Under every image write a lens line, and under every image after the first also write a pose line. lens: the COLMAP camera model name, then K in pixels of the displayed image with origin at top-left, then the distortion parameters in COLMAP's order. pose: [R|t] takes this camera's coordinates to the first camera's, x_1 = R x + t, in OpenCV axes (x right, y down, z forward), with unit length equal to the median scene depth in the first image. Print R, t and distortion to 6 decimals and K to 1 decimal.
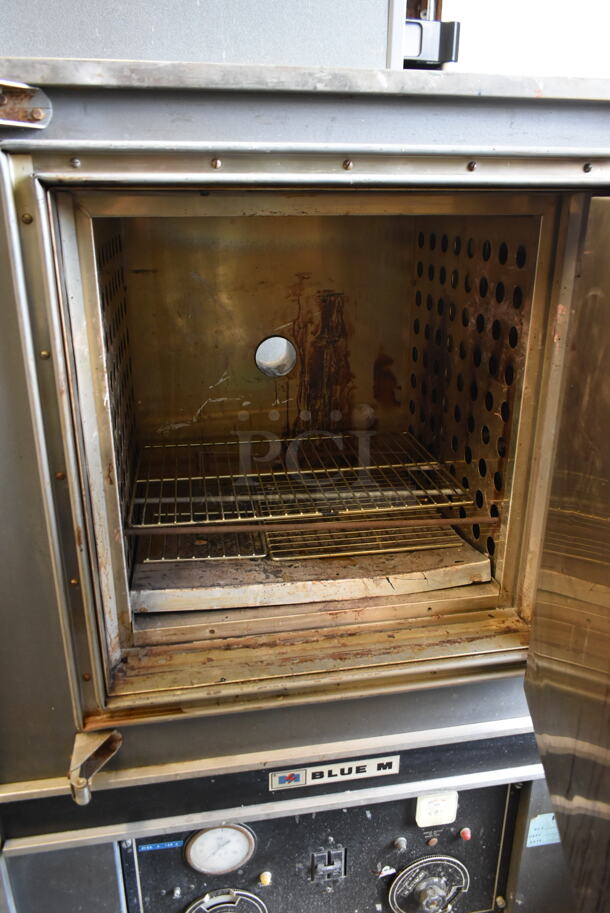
lens RADIAL K [[690.8, 0, 306.9], [0, 690.8, 452.0], [0, 0, 1]] dist [-0.019383, 0.008021]
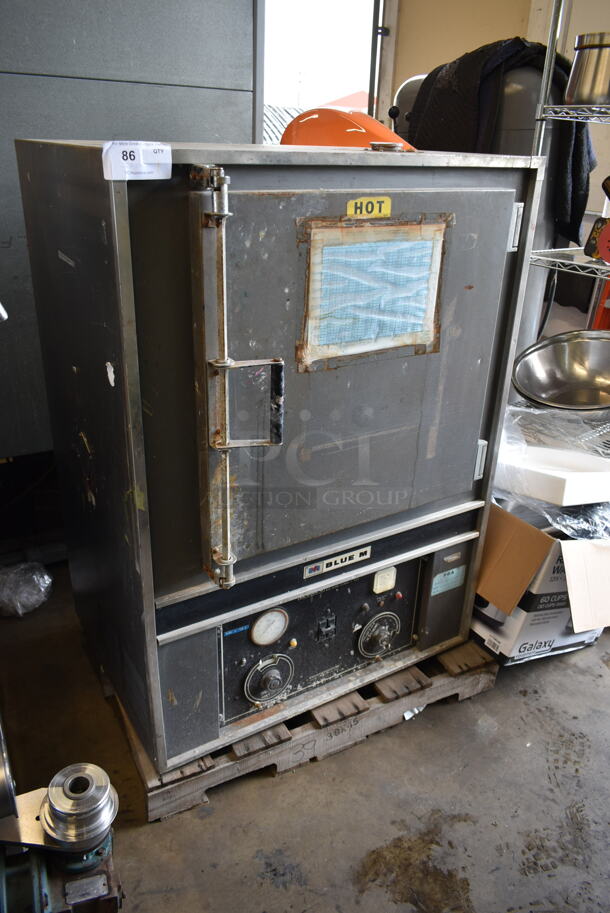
lens RADIAL K [[690.8, 0, 301.8], [0, 690.8, 457.5], [0, 0, 1]] dist [-0.019383, 0.008021]
pose [[0.932496, -0.129470, 0.337178, -0.532949], [0.098193, 0.989257, 0.108295, 0.027463], [-0.347577, -0.067876, 0.935191, -0.475728]]
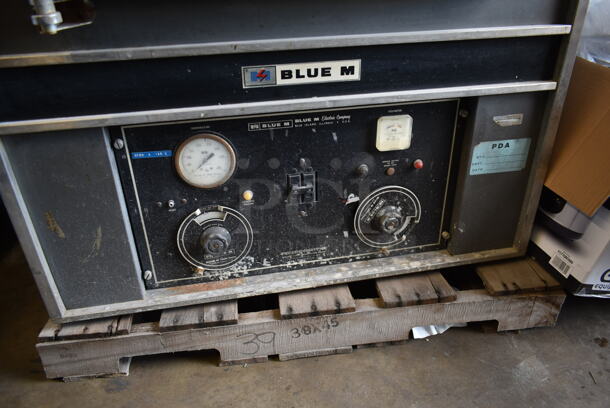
lens RADIAL K [[461.5, 0, 304.5], [0, 461.5, 200.1], [0, 0, 1]] dist [-0.019383, 0.008021]
pose [[0.999520, -0.030448, 0.005796, 0.031697], [0.029199, 0.987724, 0.153455, 0.519403], [-0.010397, -0.153212, 0.988139, 0.225467]]
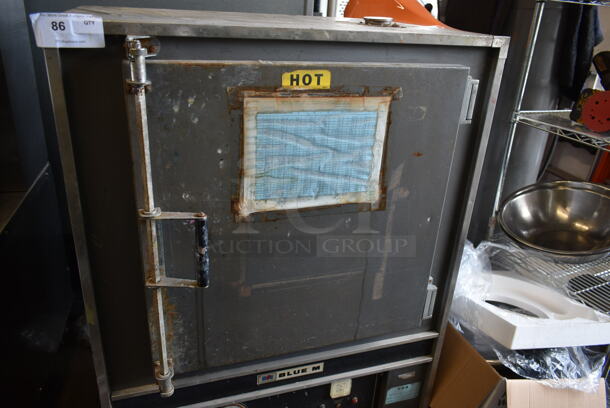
lens RADIAL K [[461.5, 0, 305.2], [0, 461.5, 203.2], [0, 0, 1]] dist [-0.019383, 0.008021]
pose [[0.987881, -0.010949, 0.154826, -0.106803], [0.000029, 0.997522, 0.070354, -0.091840], [-0.155213, -0.069497, 0.985434, -0.225664]]
